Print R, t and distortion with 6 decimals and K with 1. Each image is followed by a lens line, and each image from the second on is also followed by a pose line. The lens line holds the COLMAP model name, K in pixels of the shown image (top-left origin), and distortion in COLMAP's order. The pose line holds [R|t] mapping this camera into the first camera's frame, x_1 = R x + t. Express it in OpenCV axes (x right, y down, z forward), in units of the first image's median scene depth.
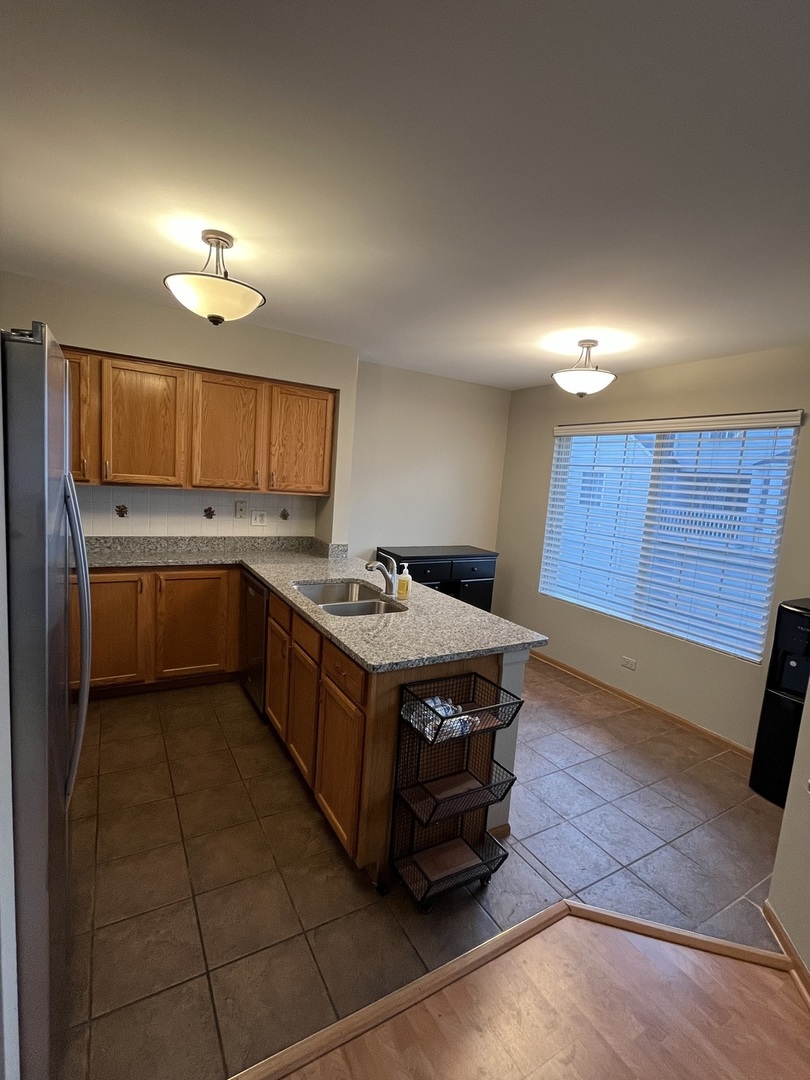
lens RADIAL K [[497.4, 0, 397.3], [0, 497.4, 539.0], [0, 0, 1]] dist [-0.003905, -0.000218]
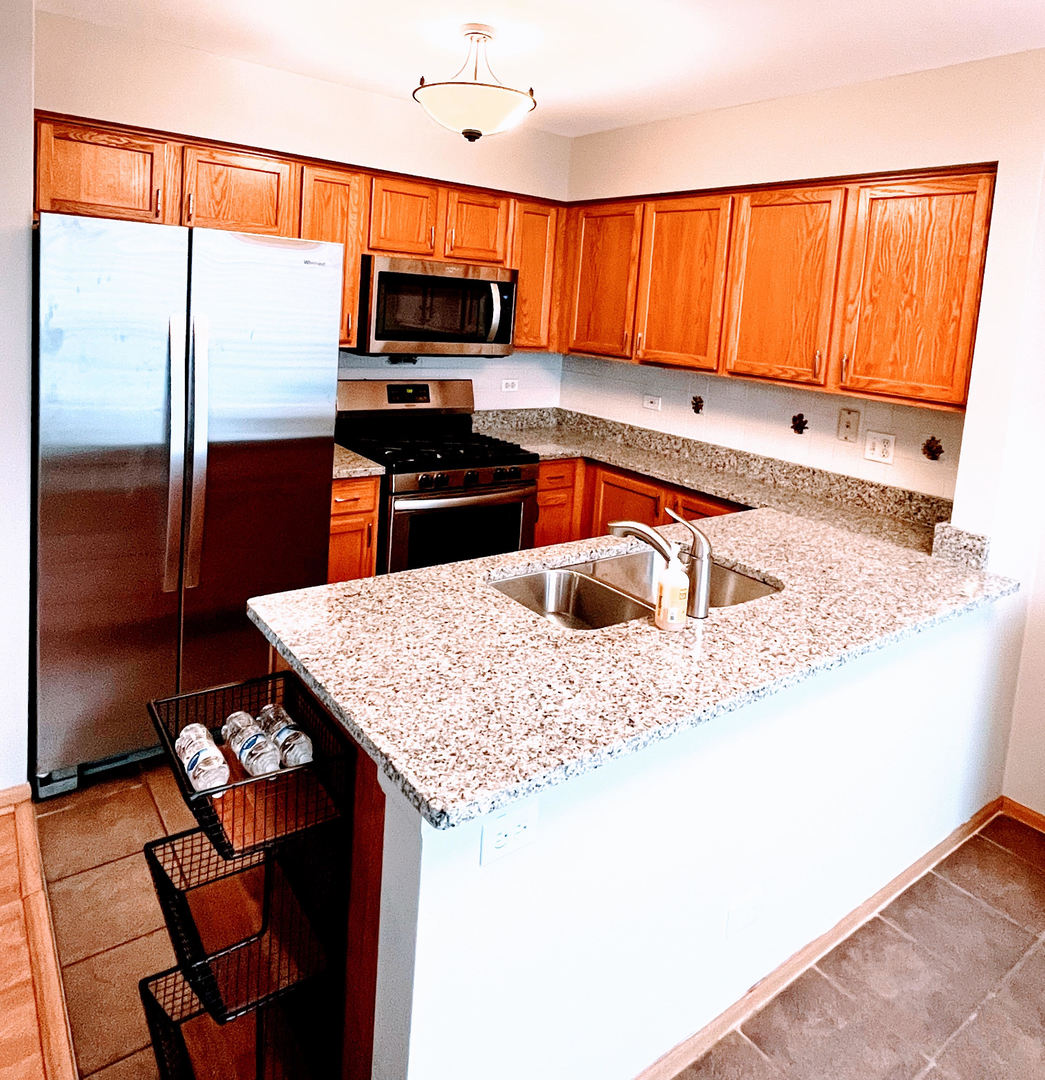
lens RADIAL K [[761.8, 0, 520.3], [0, 761.8, 379.8], [0, 0, 1]] dist [-0.008077, 0.002912]
pose [[0.125656, 0.036892, -0.991388, 0.486218], [-0.184289, 0.982783, 0.013214, -0.056868], [0.974807, 0.181041, 0.130291, 0.578488]]
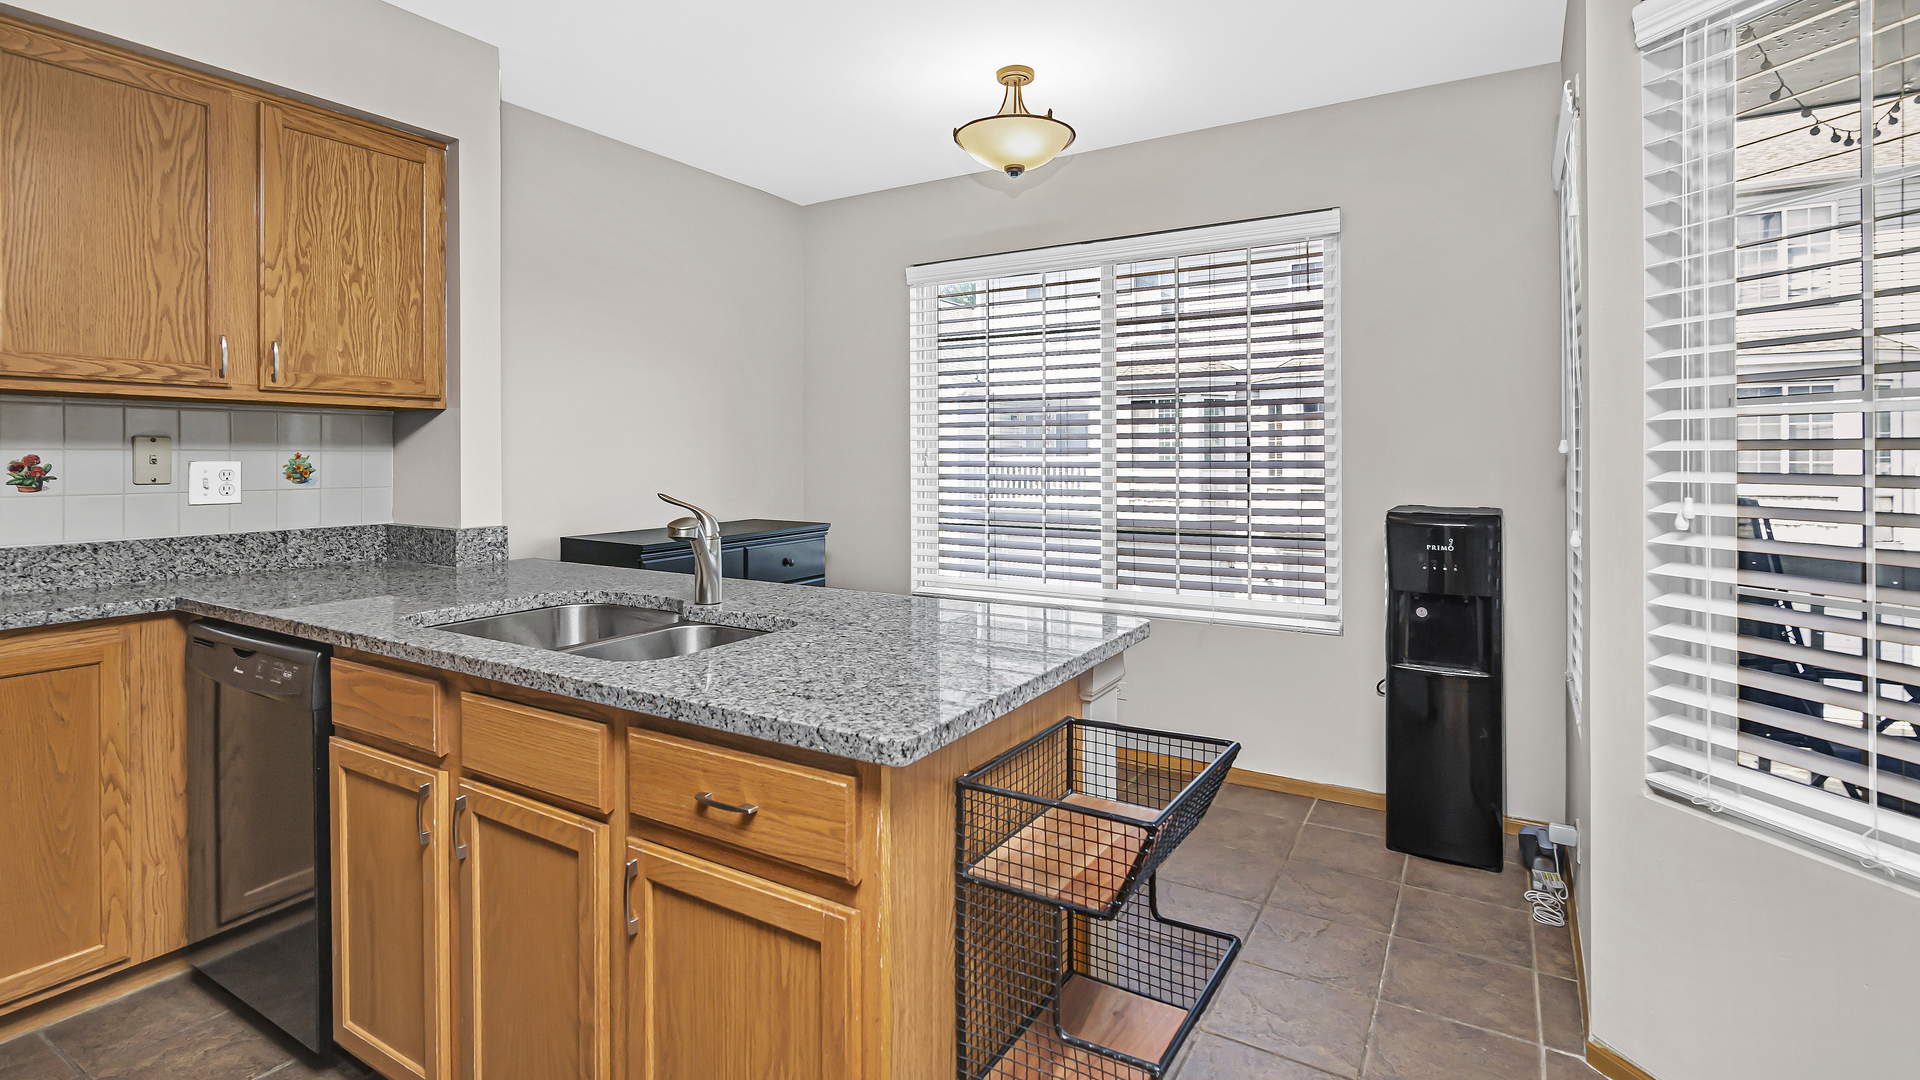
lens RADIAL K [[913.8, 0, 950.8], [0, 913.8, 455.7], [0, 0, 1]] dist [-0.005818, 0.000446]
pose [[0.872480, -0.073075, 0.483154, -0.147651], [0.124261, 0.989430, -0.074743, 0.056541], [-0.472586, 0.125249, 0.872339, 0.212207]]
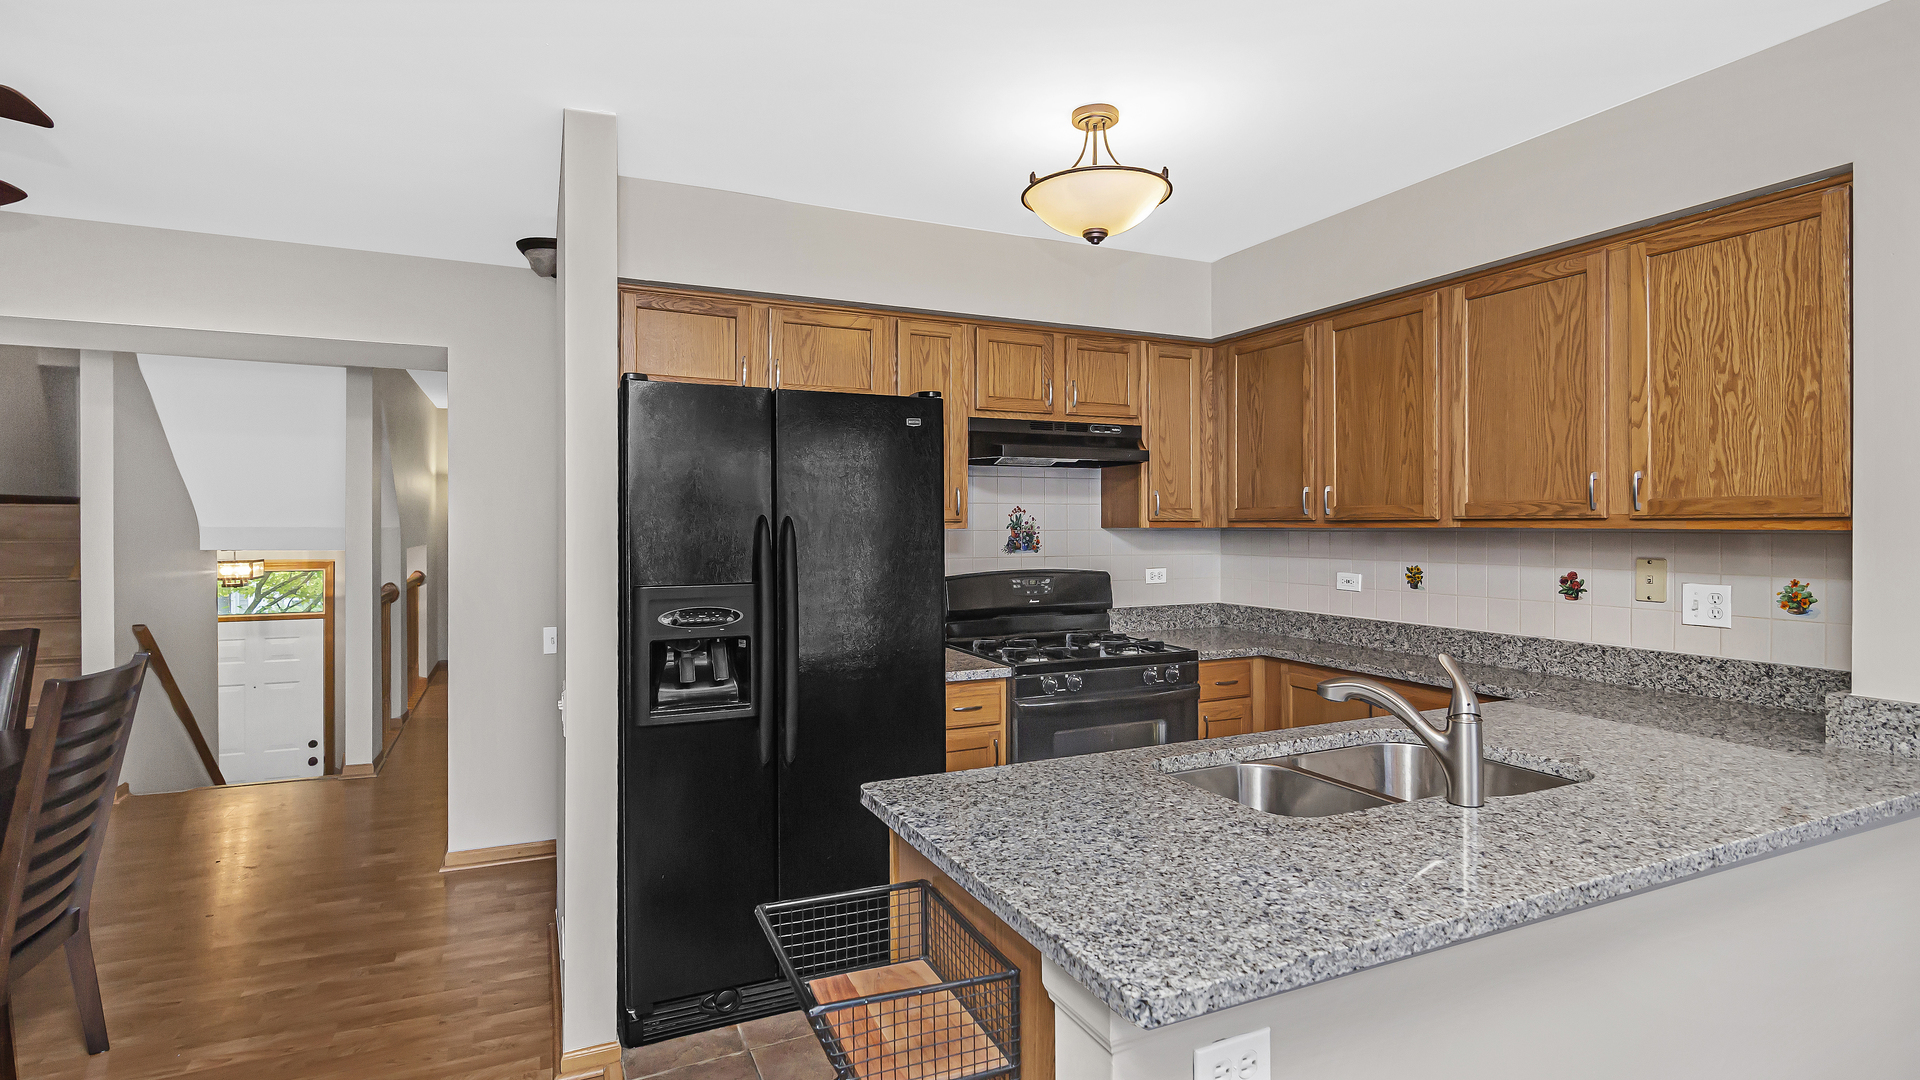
lens RADIAL K [[913.8, 0, 955.8], [0, 913.8, 524.7], [0, 0, 1]] dist [-0.005818, 0.000446]
pose [[-0.087612, -0.071947, -0.993553, 0.461551], [-0.129687, 0.989724, -0.060234, 0.011142], [0.987677, 0.123574, -0.096043, 0.574419]]
